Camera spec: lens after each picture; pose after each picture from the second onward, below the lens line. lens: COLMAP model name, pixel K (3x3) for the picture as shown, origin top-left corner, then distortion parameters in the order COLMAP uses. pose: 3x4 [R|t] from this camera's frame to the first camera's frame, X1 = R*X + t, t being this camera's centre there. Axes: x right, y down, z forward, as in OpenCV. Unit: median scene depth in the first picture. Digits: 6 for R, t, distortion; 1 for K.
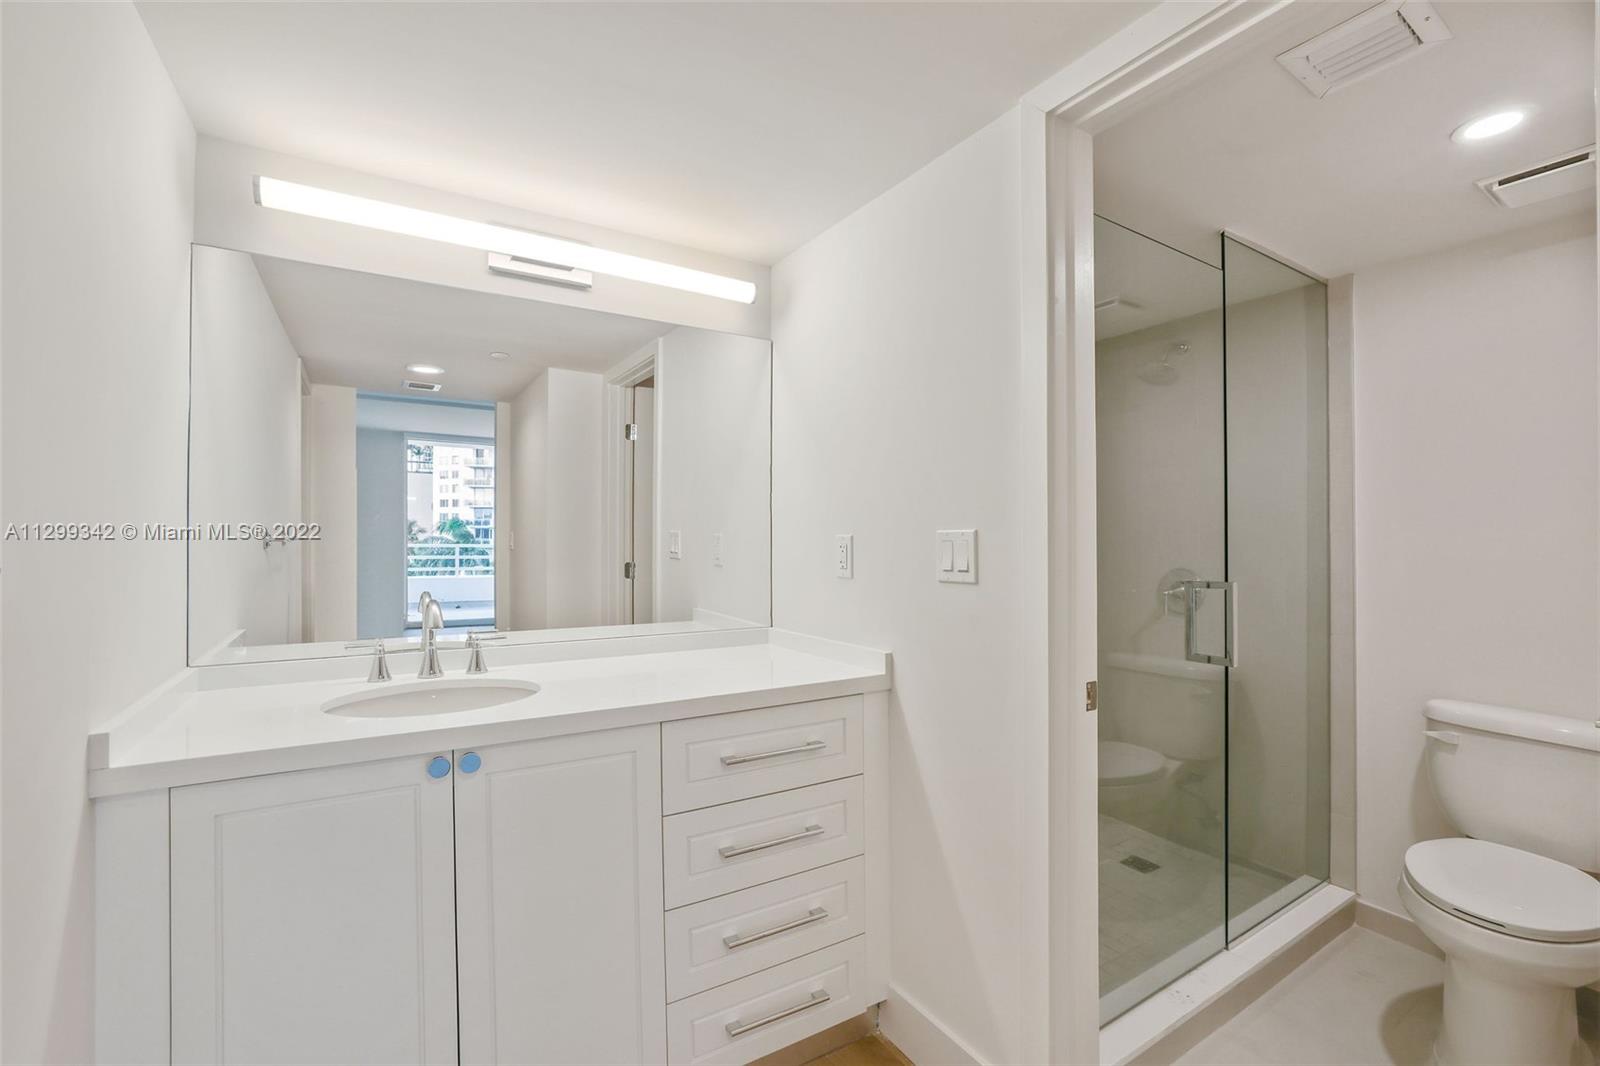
lens RADIAL K [[689.9, 0, 798.1], [0, 689.9, 531.4], [0, 0, 1]] dist [-0.042156, 0.014984]
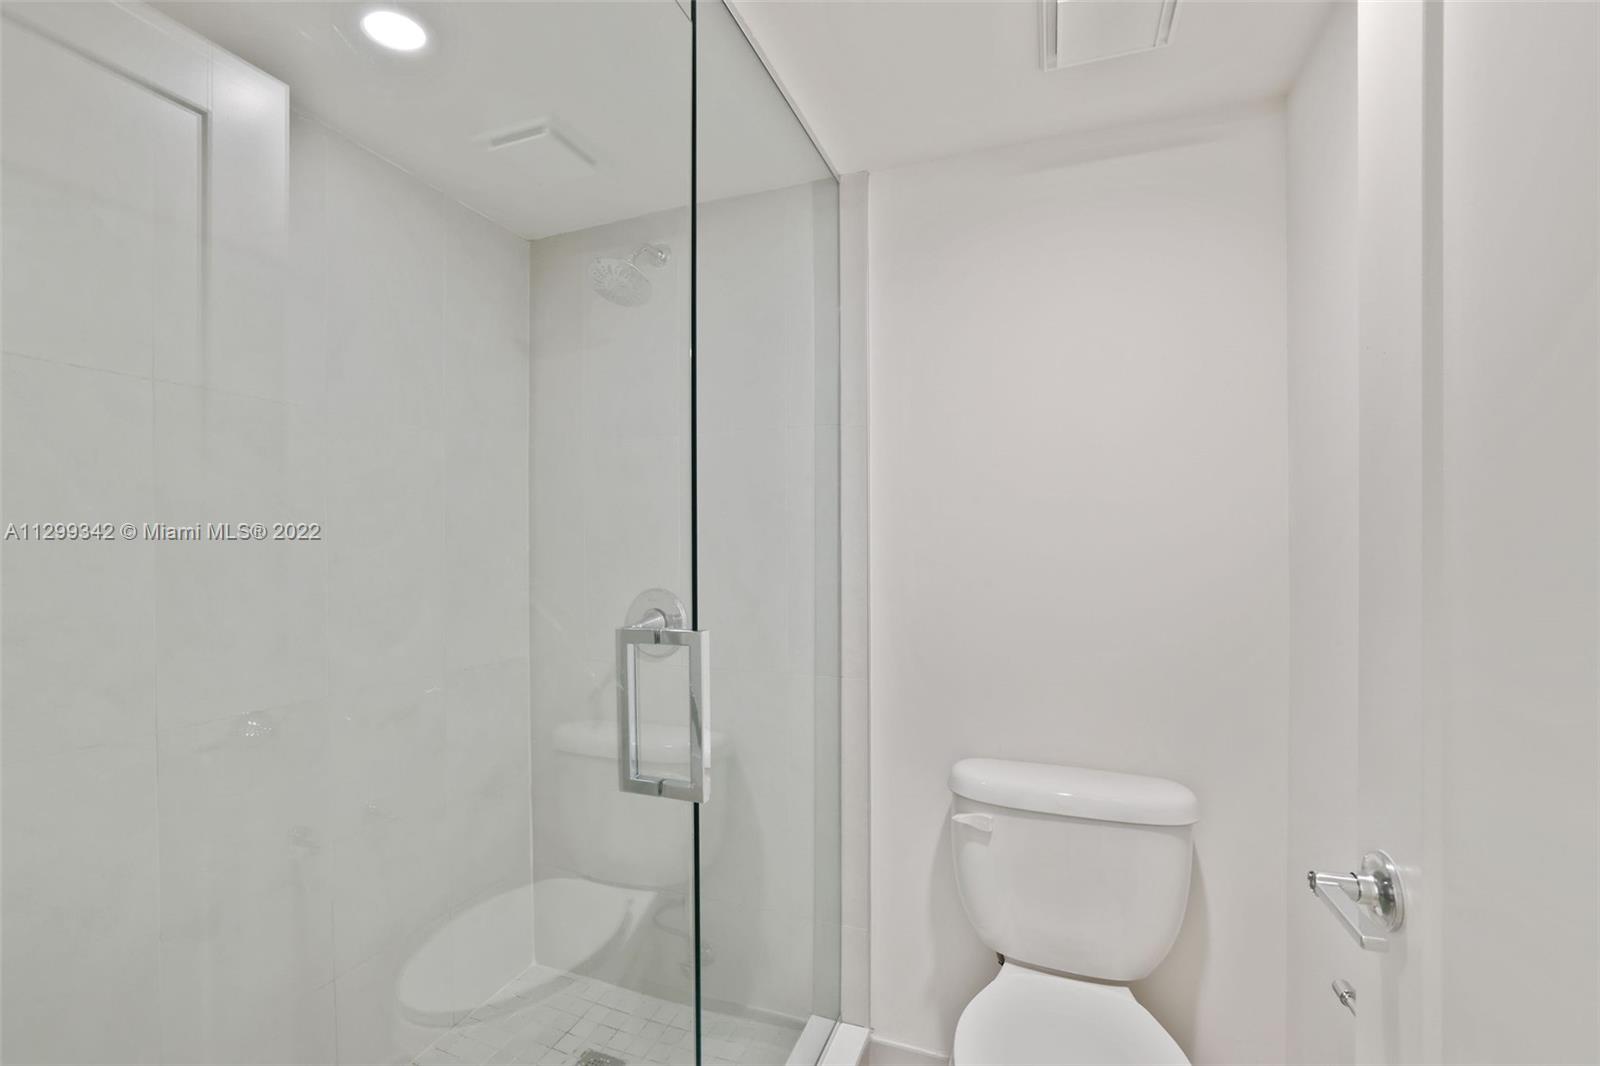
lens RADIAL K [[698.2, 0, 791.6], [0, 698.2, 544.7], [0, 0, 1]] dist [-0.051549, 0.018255]
pose [[0.802354, -0.011661, 0.596735, 0.311832], [-0.003072, 0.999715, 0.023668, -0.002140], [-0.596841, -0.020823, 0.802090, 0.445350]]
